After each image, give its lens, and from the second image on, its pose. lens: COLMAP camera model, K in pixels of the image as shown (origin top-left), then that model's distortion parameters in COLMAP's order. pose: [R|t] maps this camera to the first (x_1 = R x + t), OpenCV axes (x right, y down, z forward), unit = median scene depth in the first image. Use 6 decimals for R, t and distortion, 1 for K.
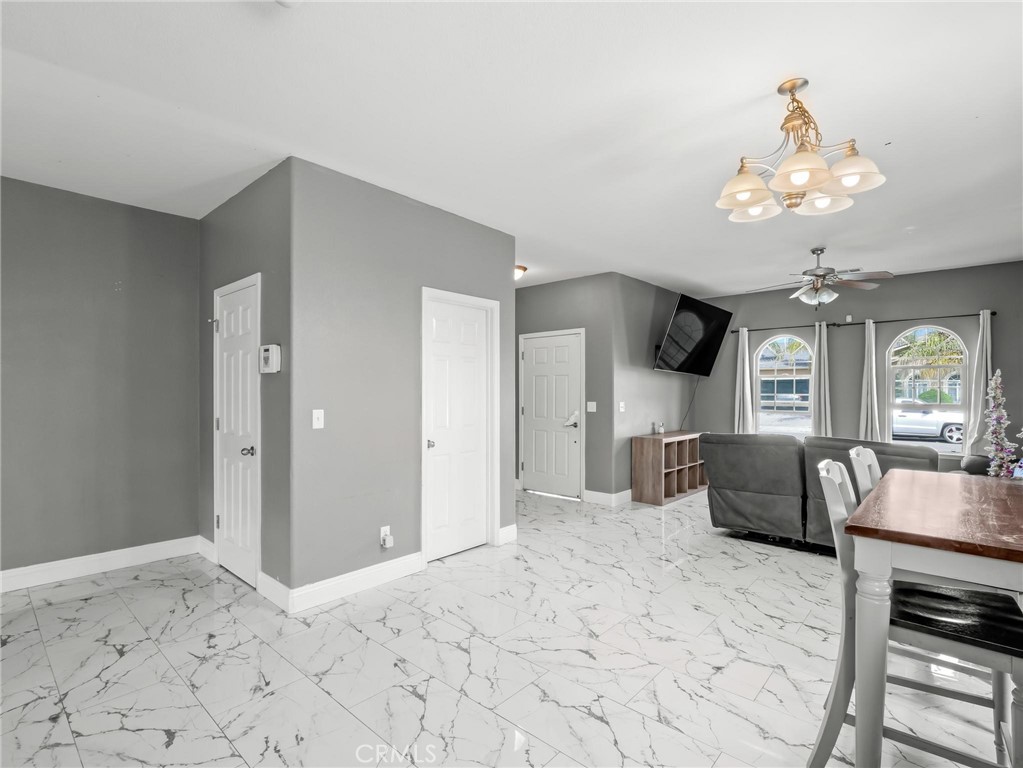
lens RADIAL K [[497.1, 0, 503.2], [0, 497.1, 392.9], [0, 0, 1]] dist [-0.017906, -0.000021]
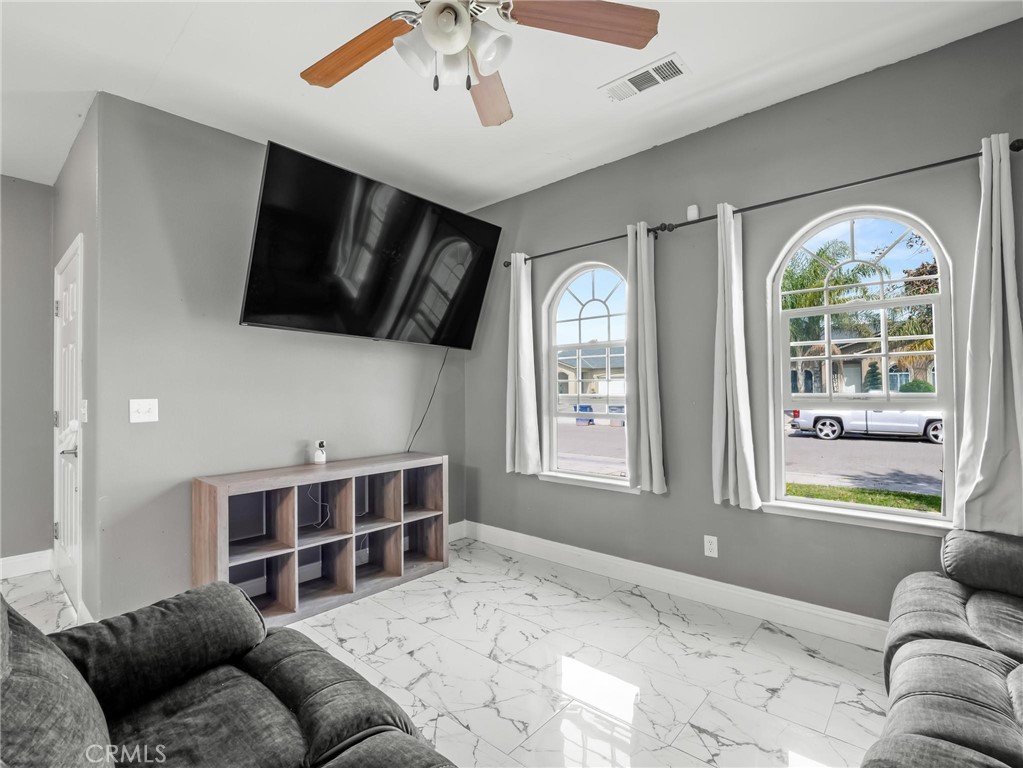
lens RADIAL K [[484.3, 0, 513.9], [0, 484.3, 383.6], [0, 0, 1]] dist [-0.011316, -0.000110]
pose [[0.999785, -0.012328, 0.016702, 0.708041], [0.012604, 0.999784, -0.016549, 0.019426], [-0.016494, 0.016756, 0.999724, 0.745616]]
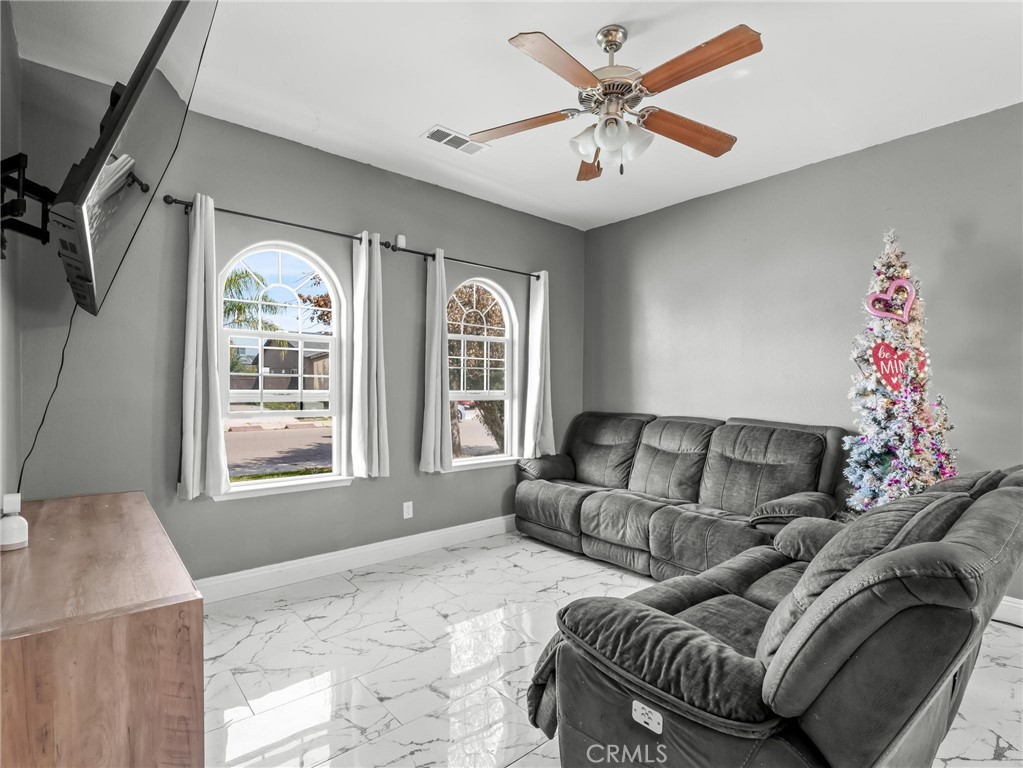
lens RADIAL K [[497.1, 0, 503.2], [0, 497.1, 392.9], [0, 0, 1]] dist [-0.017906, -0.000021]
pose [[0.144320, -0.015220, 0.989414, 0.212459], [-0.002358, 0.999874, 0.015725, 0.017085], [-0.989528, -0.004603, 0.144266, 1.082155]]
